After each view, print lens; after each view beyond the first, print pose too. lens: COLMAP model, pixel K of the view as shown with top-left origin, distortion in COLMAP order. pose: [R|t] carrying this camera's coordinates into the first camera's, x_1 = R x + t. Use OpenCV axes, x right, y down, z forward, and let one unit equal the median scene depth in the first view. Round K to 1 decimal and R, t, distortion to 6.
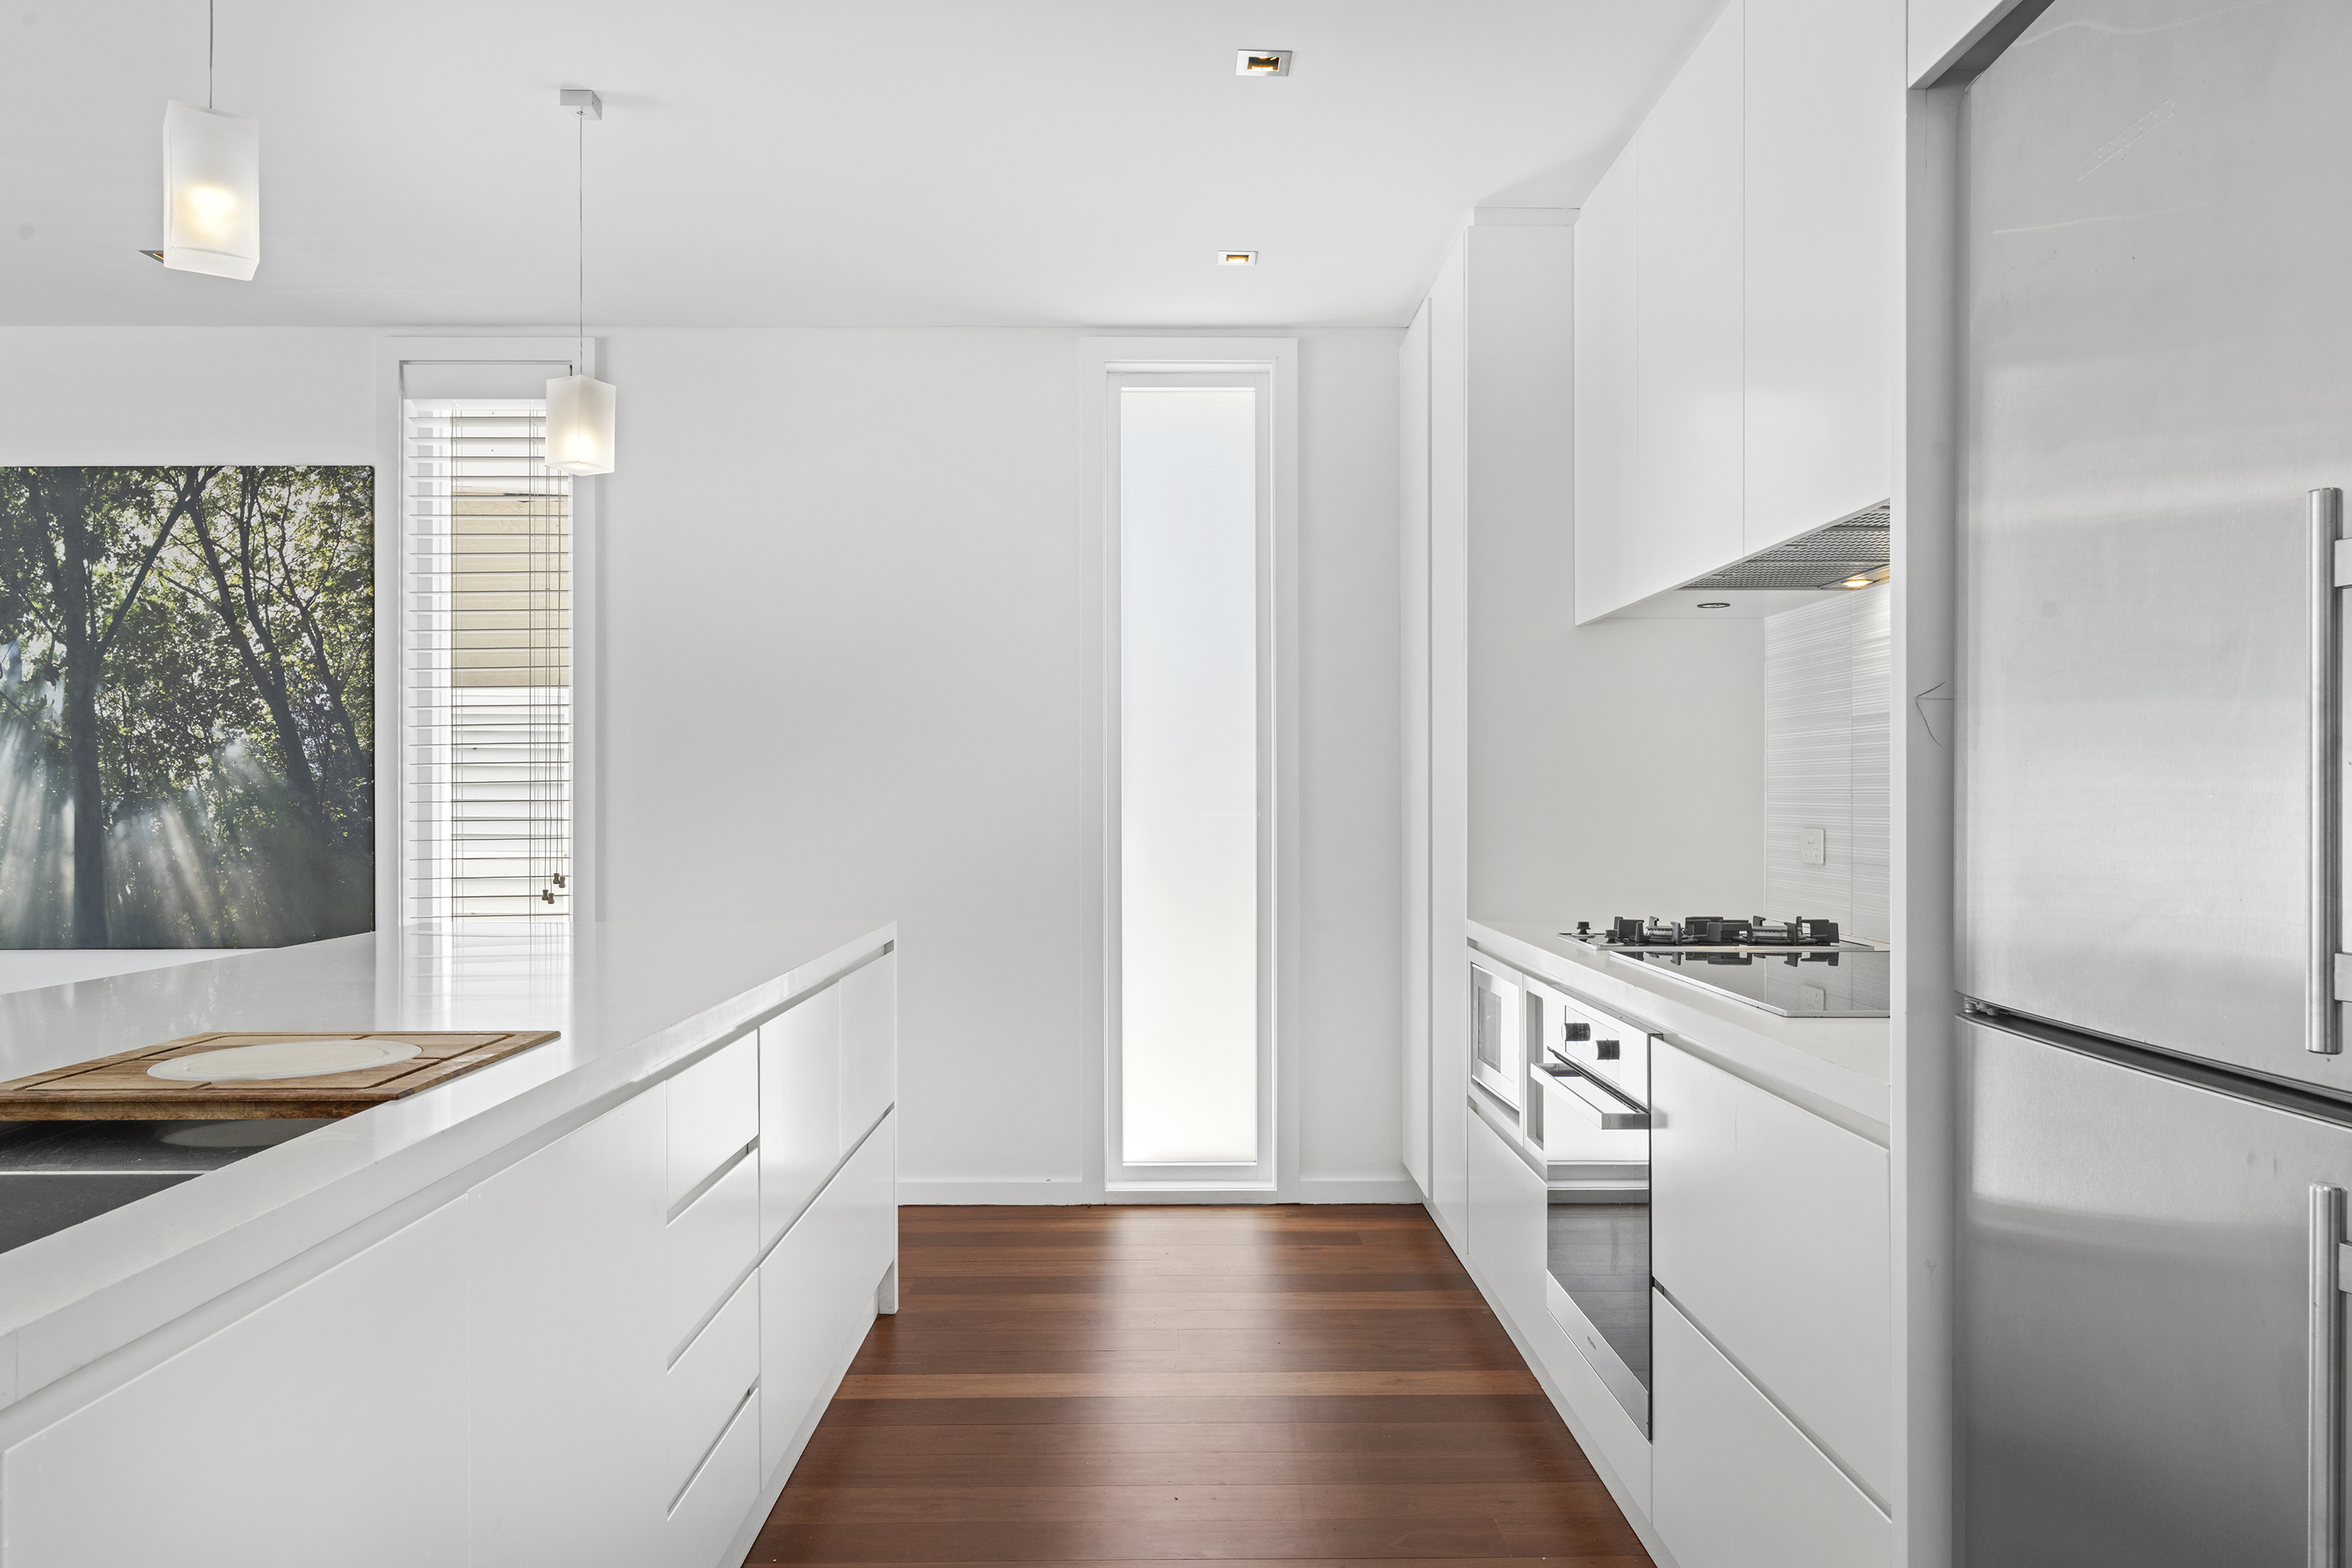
lens RADIAL K [[1614.1, 0, 1176.4], [0, 1614.1, 786.4], [0, 0, 1]] dist [-0.001091, -0.000590]
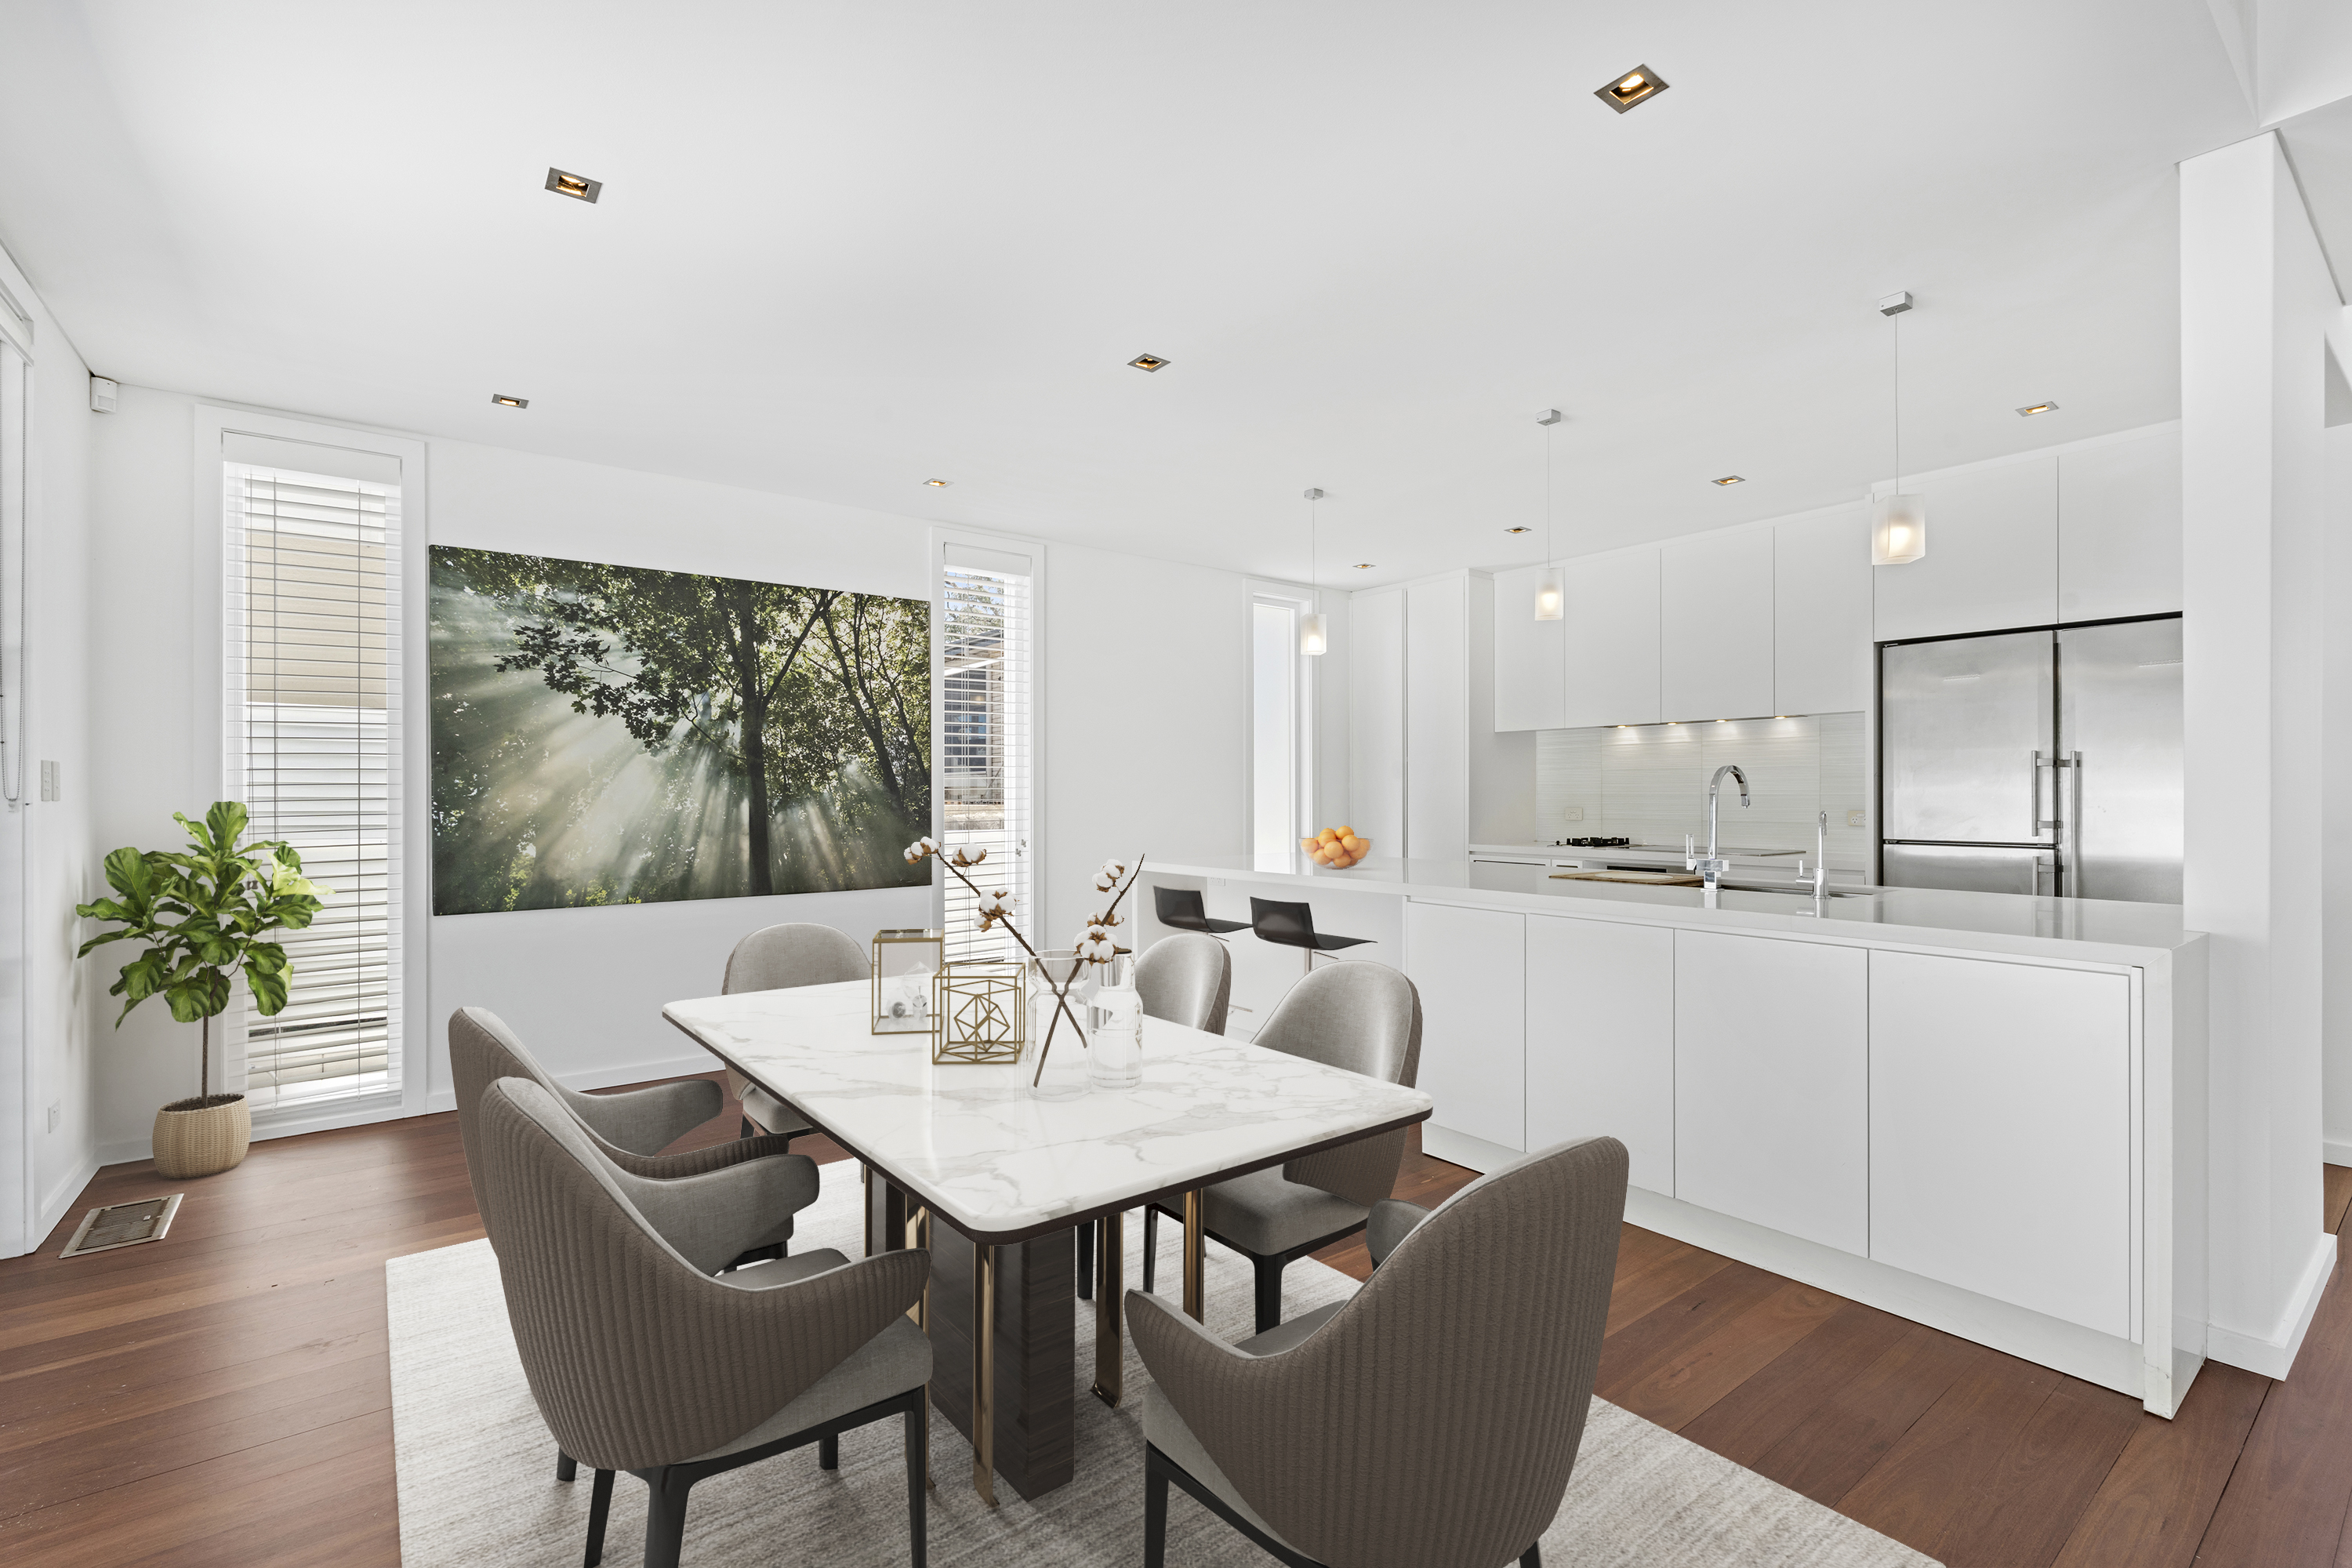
lens RADIAL K [[1047.6, 0, 1174.6], [0, 1047.6, 791.5], [0, 0, 1]] dist [-0.001380, -0.000048]
pose [[0.799235, 0.002771, 0.601012, -0.955883], [-0.004275, 0.999990, 0.001075, -0.001194], [-0.601003, -0.003428, 0.799239, -0.036414]]
